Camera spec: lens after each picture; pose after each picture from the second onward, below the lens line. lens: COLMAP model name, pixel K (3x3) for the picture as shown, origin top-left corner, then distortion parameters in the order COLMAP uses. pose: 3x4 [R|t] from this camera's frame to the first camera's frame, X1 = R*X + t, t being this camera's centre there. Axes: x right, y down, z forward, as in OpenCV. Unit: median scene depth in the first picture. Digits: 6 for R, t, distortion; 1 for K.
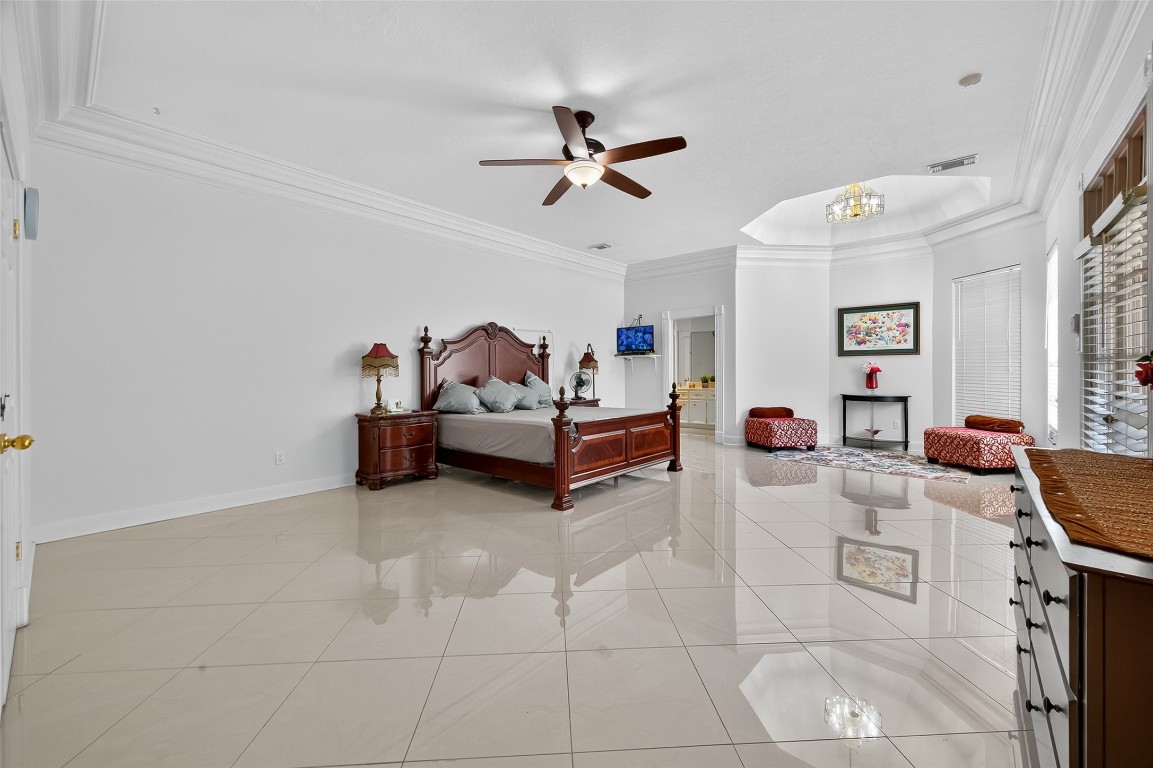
lens RADIAL K [[448.5, 0, 578.3], [0, 448.5, 378.4], [0, 0, 1]] dist [0.009388, -0.001974]
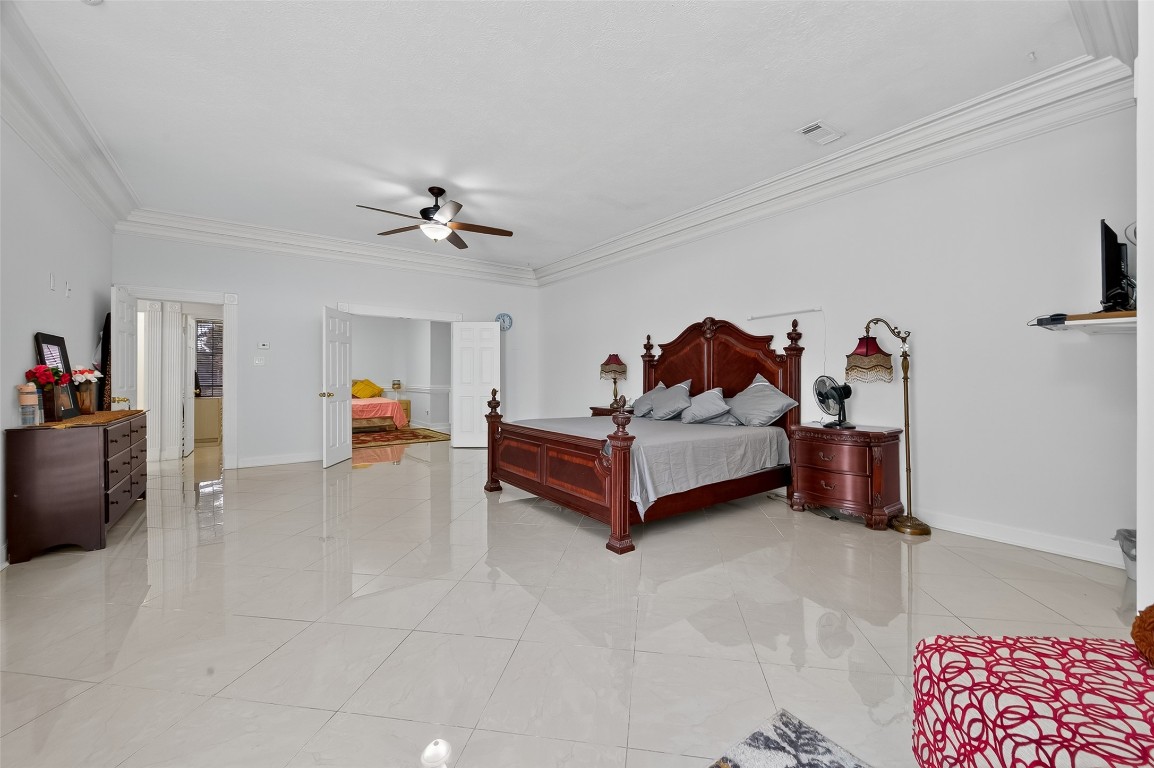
lens RADIAL K [[448.9, 0, 577.7], [0, 448.9, 375.3], [0, 0, 1]] dist [0.009388, -0.001974]
pose [[-0.228293, 0.013346, -0.973501, 0.704069], [-0.004666, 0.999880, 0.014802, -0.028340], [0.973581, 0.007921, -0.228204, 0.976441]]
